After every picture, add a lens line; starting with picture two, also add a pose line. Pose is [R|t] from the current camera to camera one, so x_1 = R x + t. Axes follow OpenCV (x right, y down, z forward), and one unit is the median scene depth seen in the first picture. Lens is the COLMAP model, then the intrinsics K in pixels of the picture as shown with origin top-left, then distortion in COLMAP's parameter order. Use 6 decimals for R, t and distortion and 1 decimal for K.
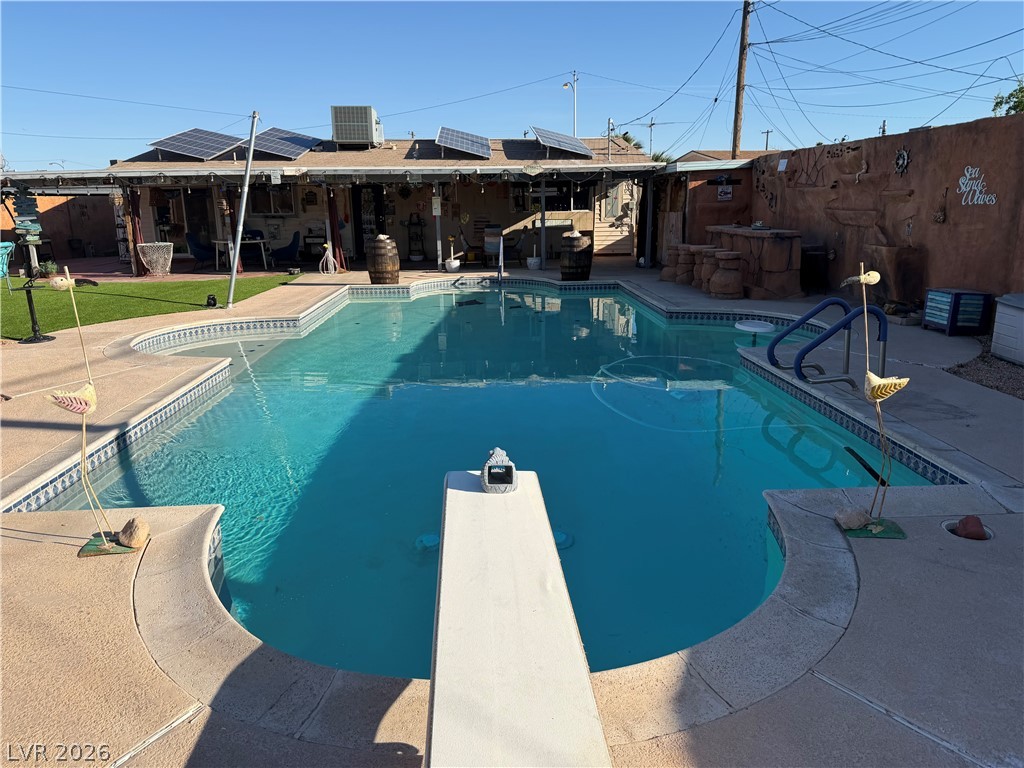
lens RADIAL K [[740.1, 0, 510.9], [0, 740.1, 388.8], [0, 0, 1]] dist [-0.007010, -0.001684]
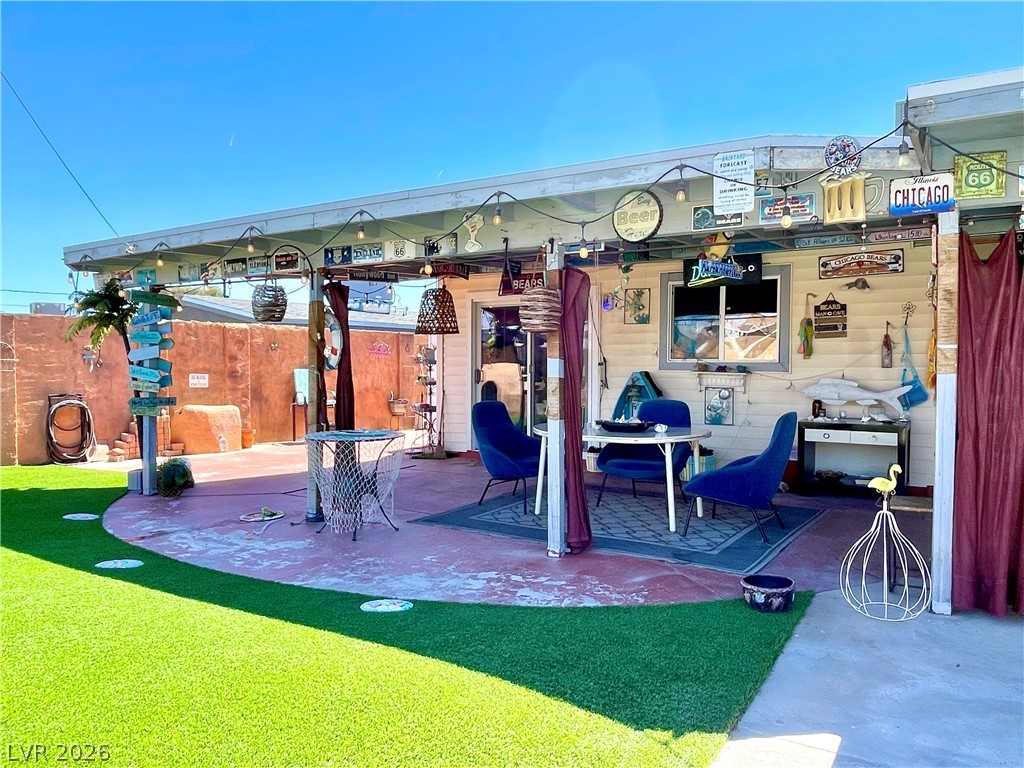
lens RADIAL K [[744.7, 0, 510.6], [0, 744.7, 387.8], [0, 0, 1]] dist [0.002331, 0.000203]
pose [[0.831258, 0.023557, -0.555388, -0.198189], [-0.145216, 0.973611, -0.176052, -0.139440], [0.536584, 0.226996, 0.812742, 0.633274]]
